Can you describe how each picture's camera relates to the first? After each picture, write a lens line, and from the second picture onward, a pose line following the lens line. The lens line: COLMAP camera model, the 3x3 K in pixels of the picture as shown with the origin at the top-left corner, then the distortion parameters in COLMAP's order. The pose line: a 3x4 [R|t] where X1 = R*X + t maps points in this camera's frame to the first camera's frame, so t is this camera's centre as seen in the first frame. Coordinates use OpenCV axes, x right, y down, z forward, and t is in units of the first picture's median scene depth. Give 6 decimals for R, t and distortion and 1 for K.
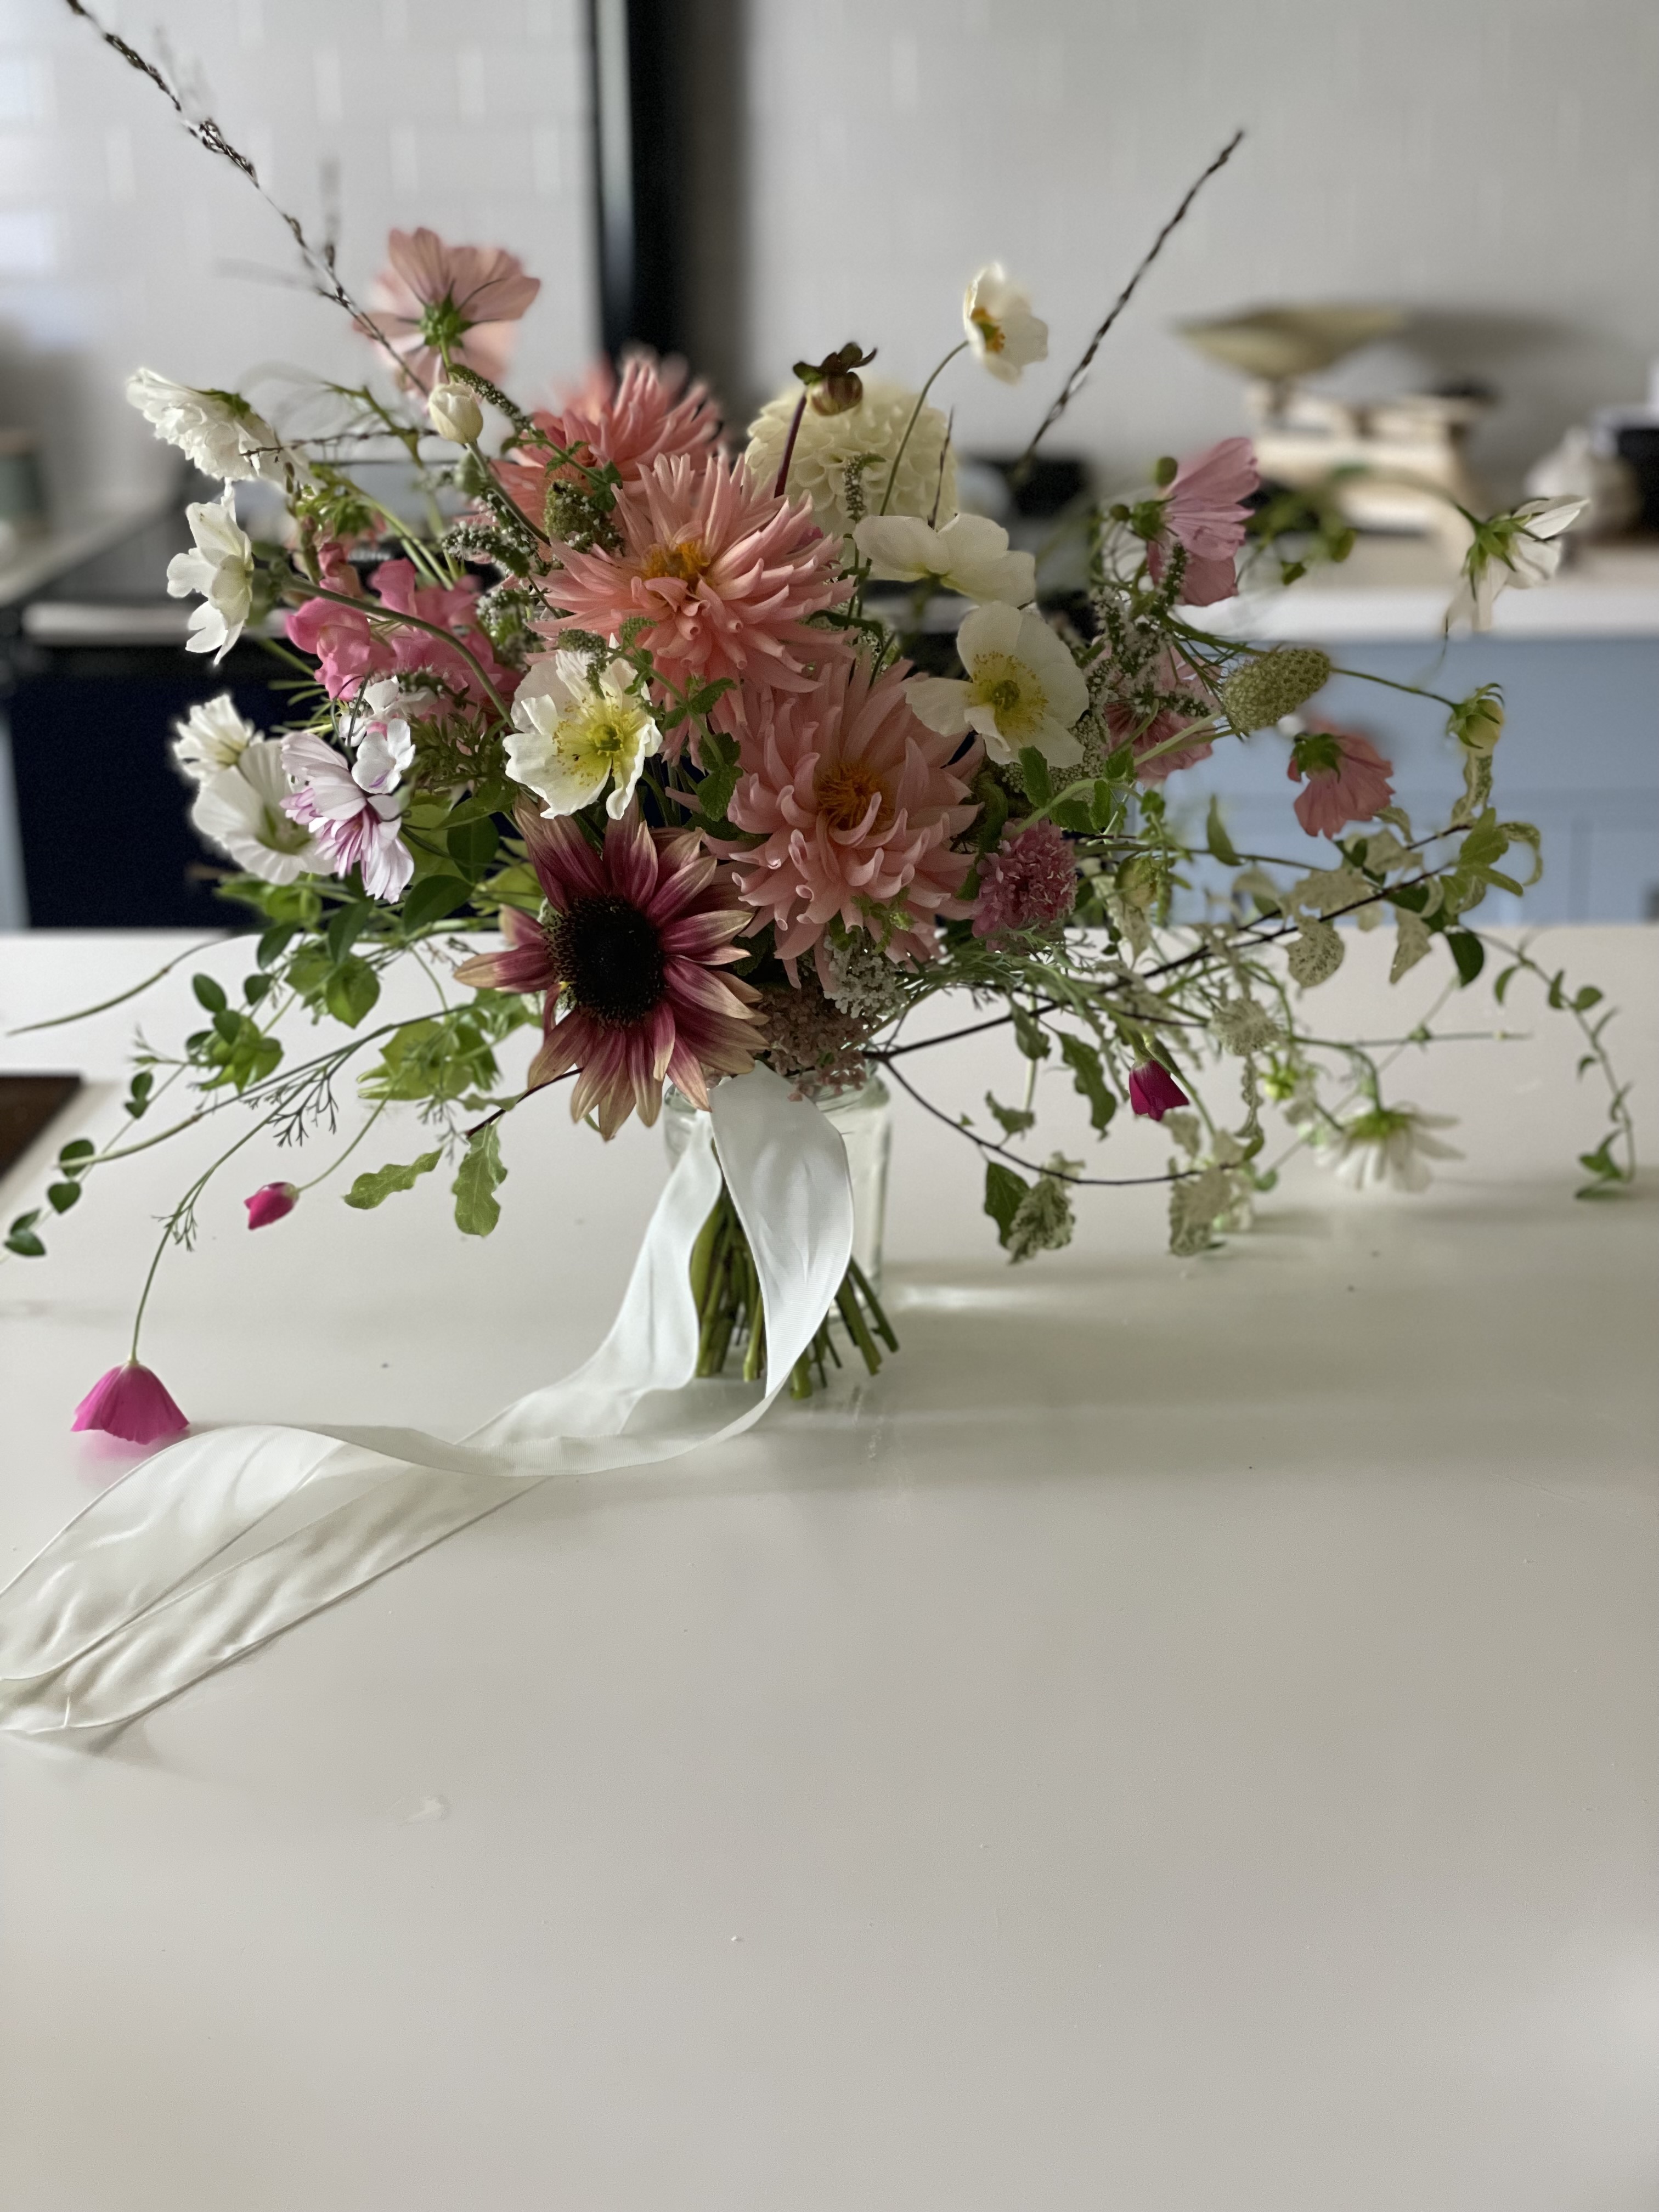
lens RADIAL K [[3353.8, 0, 829.5], [0, 3353.8, 1106.0], [0, 0, 1]] dist [0.110451, -0.020985]
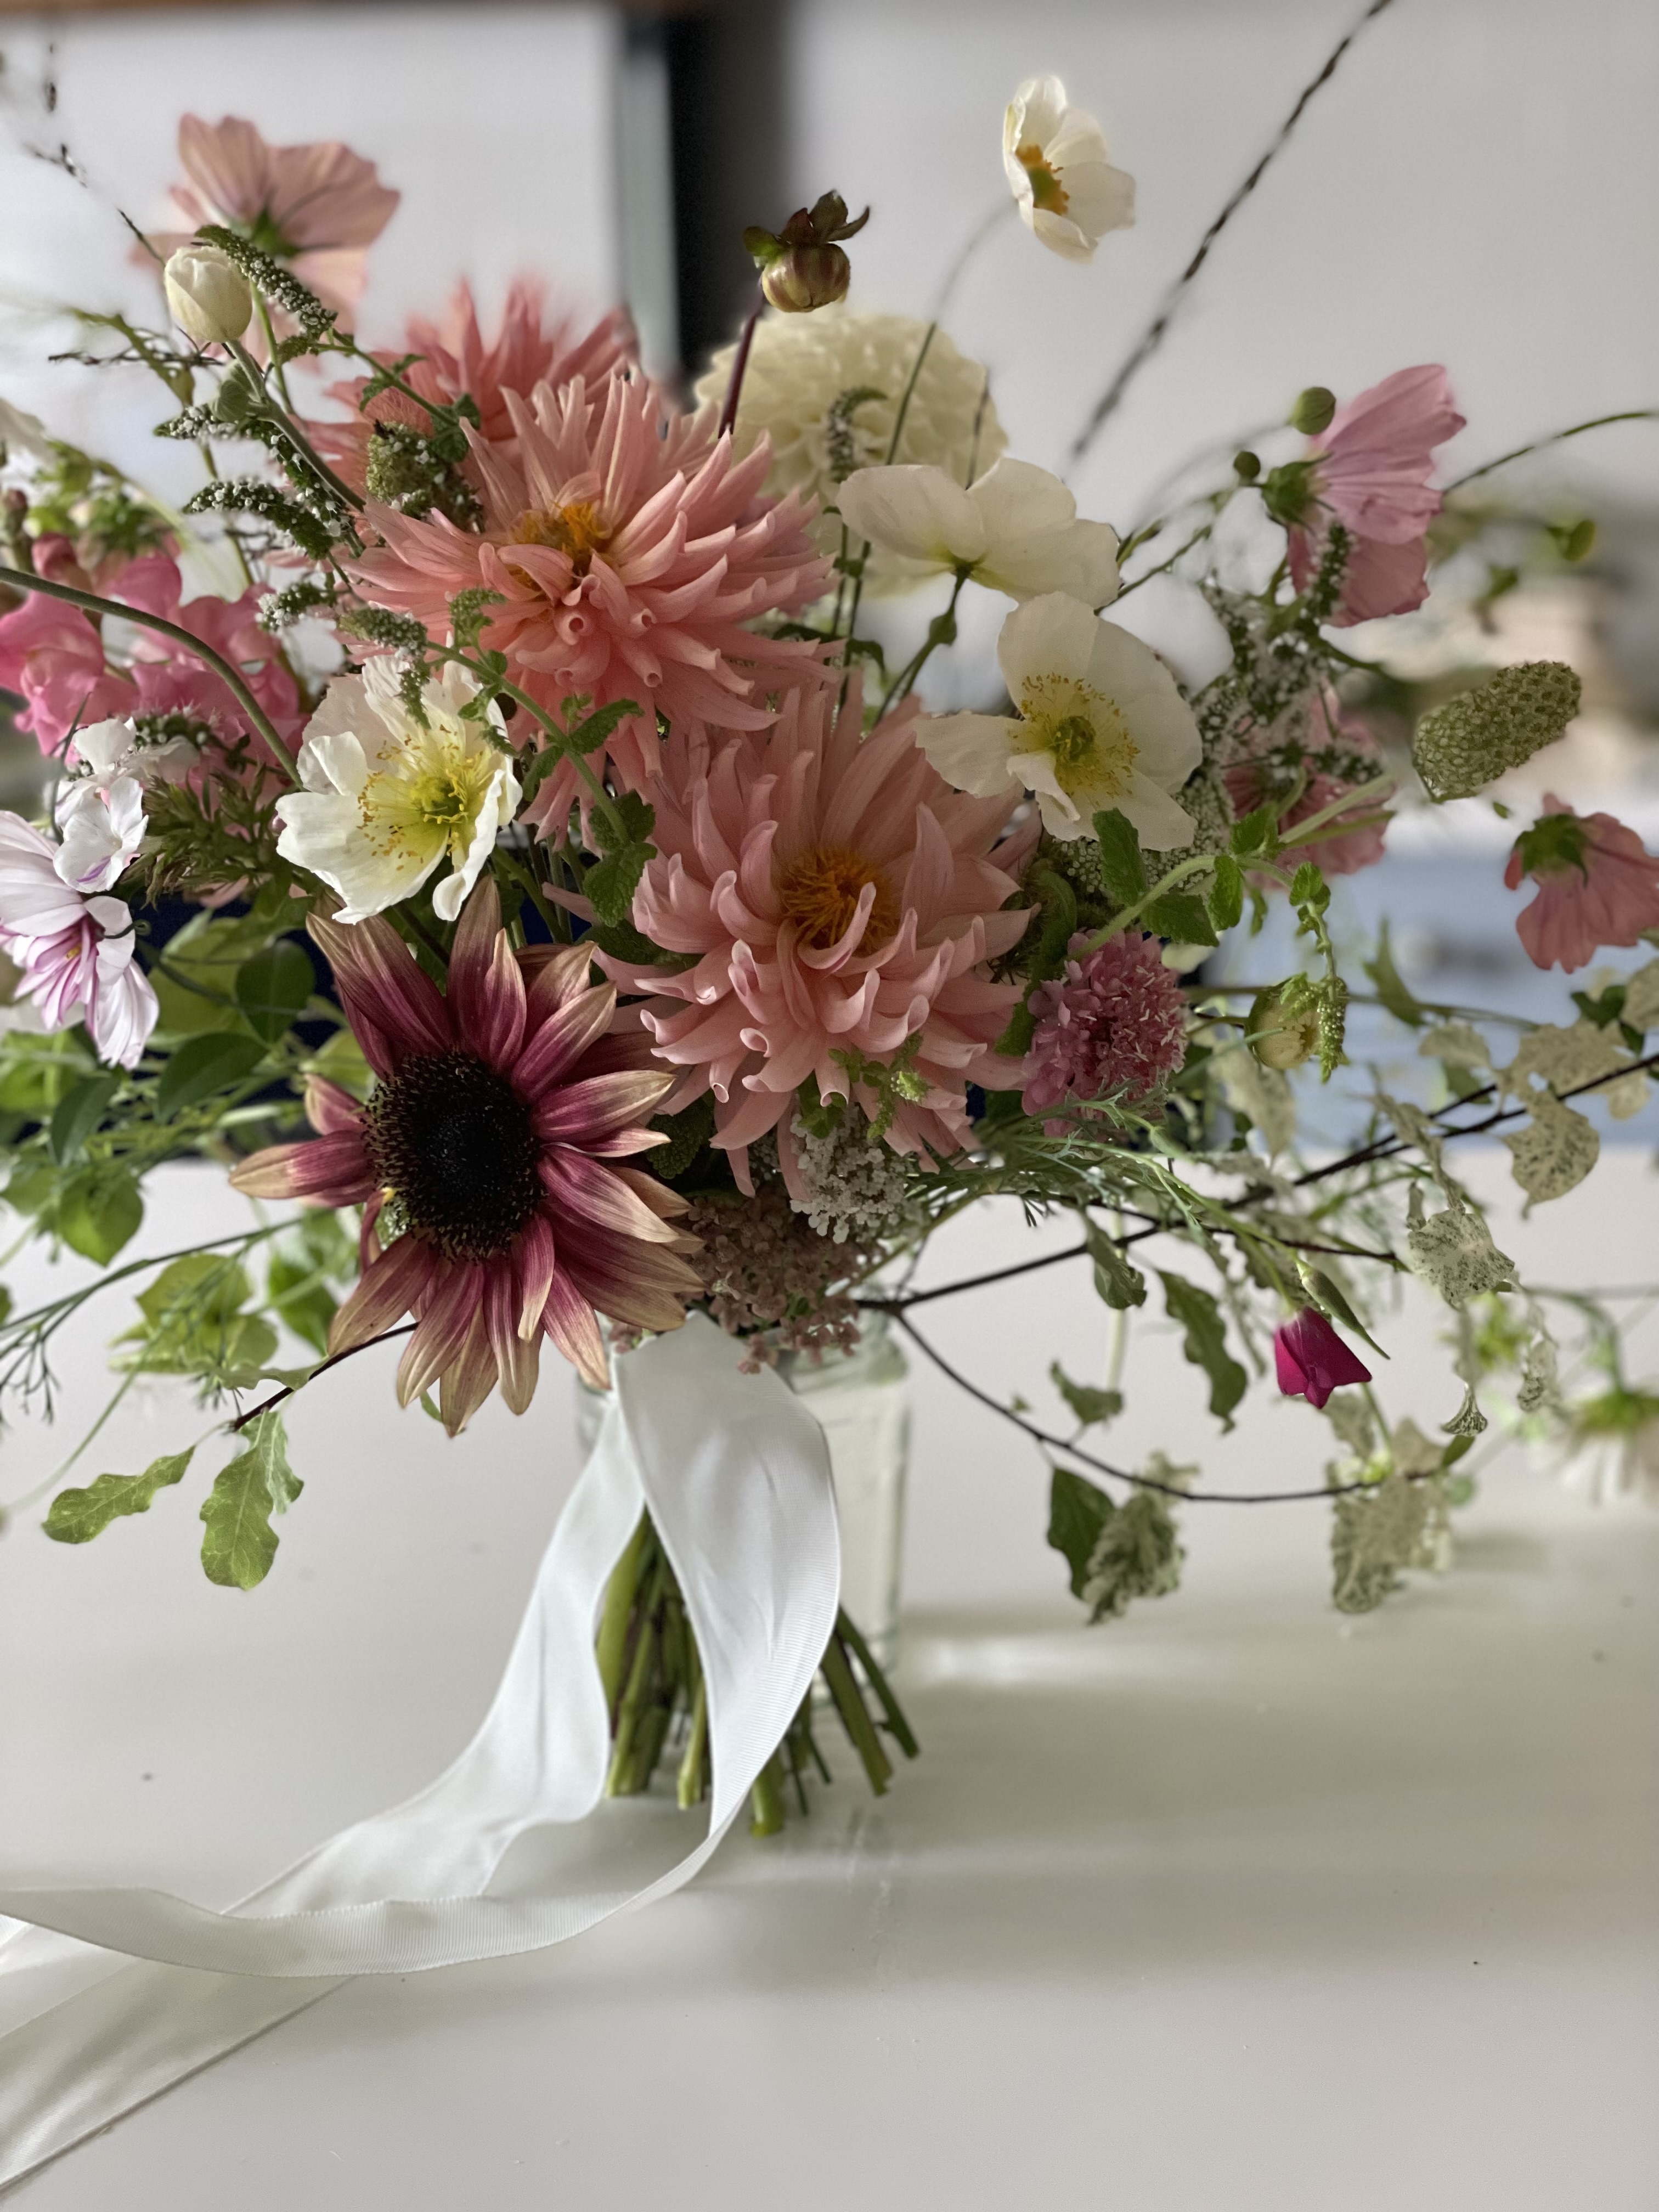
lens RADIAL K [[3353.8, 0, 829.5], [0, 3353.8, 1106.0], [0, 0, 1]] dist [0.110451, -0.020985]
pose [[0.999657, -0.001908, -0.026106, 0.021997], [-0.000284, 0.996491, -0.083695, 0.001278], [0.026174, 0.083674, 0.996149, 0.355313]]
